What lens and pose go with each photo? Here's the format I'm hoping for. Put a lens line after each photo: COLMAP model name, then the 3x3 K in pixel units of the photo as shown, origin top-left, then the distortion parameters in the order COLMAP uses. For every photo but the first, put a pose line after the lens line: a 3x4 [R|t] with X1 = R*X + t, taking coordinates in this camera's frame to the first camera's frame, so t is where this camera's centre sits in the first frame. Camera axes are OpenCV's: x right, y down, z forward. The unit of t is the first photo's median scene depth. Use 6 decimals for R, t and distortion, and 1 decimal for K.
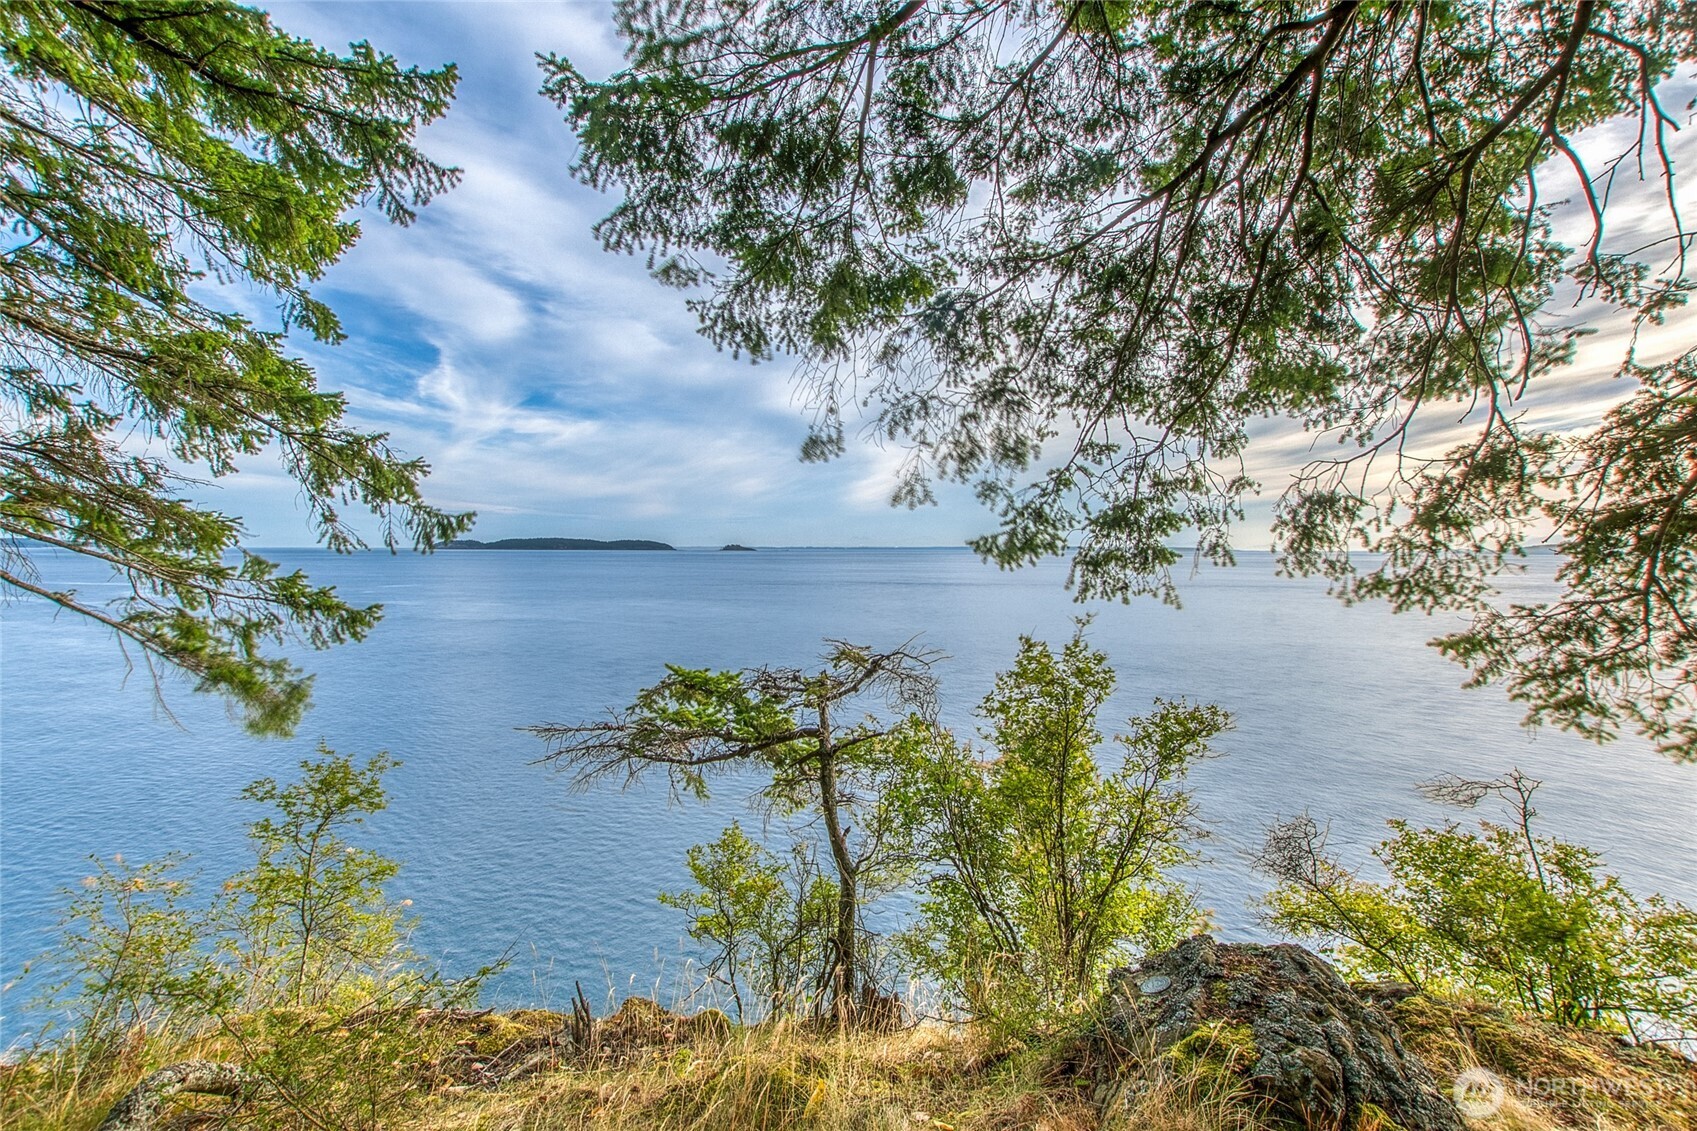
lens RADIAL K [[740.2, 0, 853.7], [0, 740.2, 565.9], [0, 0, 1]] dist [-0.019086, 0.003115]
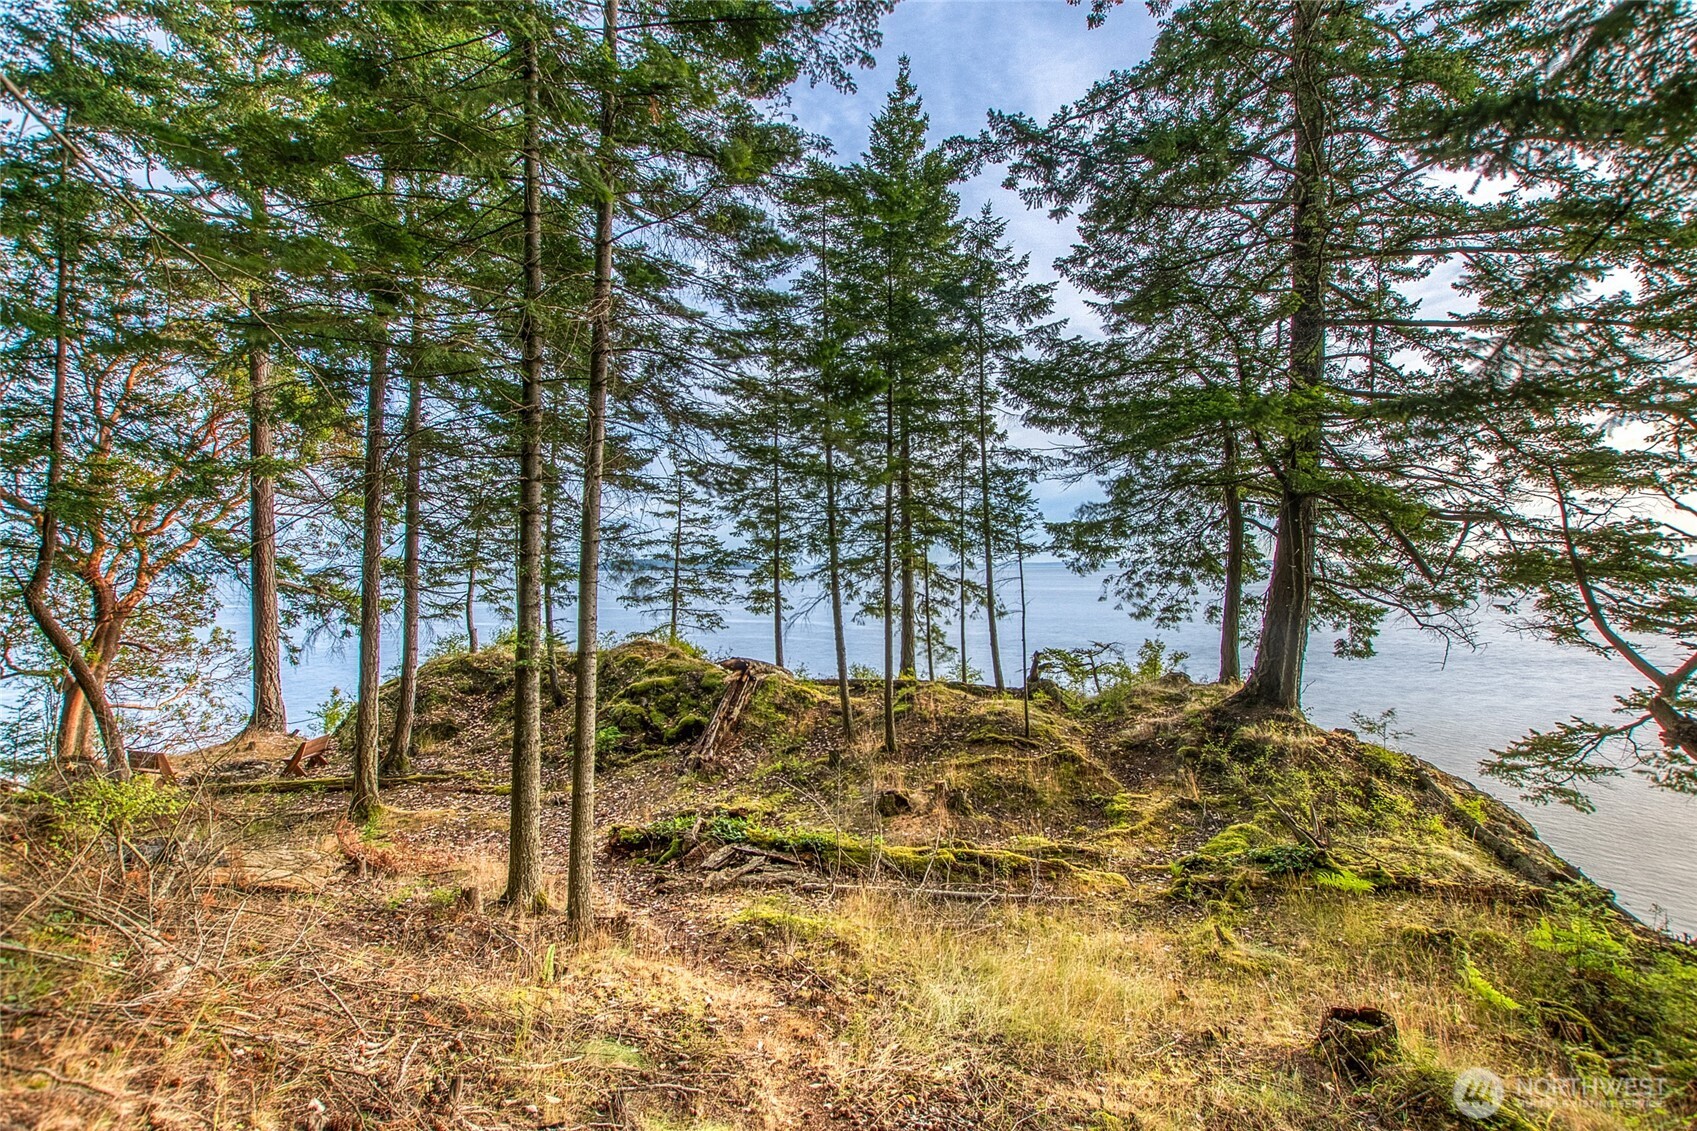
lens RADIAL K [[740.2, 0, 851.9], [0, 740.2, 563.6], [0, 0, 1]] dist [-0.019086, 0.003115]
pose [[0.994861, -0.016022, -0.099972, -0.984194], [0.013685, 0.999618, -0.024014, -0.249455], [0.100318, 0.022522, 0.994700, -3.300903]]
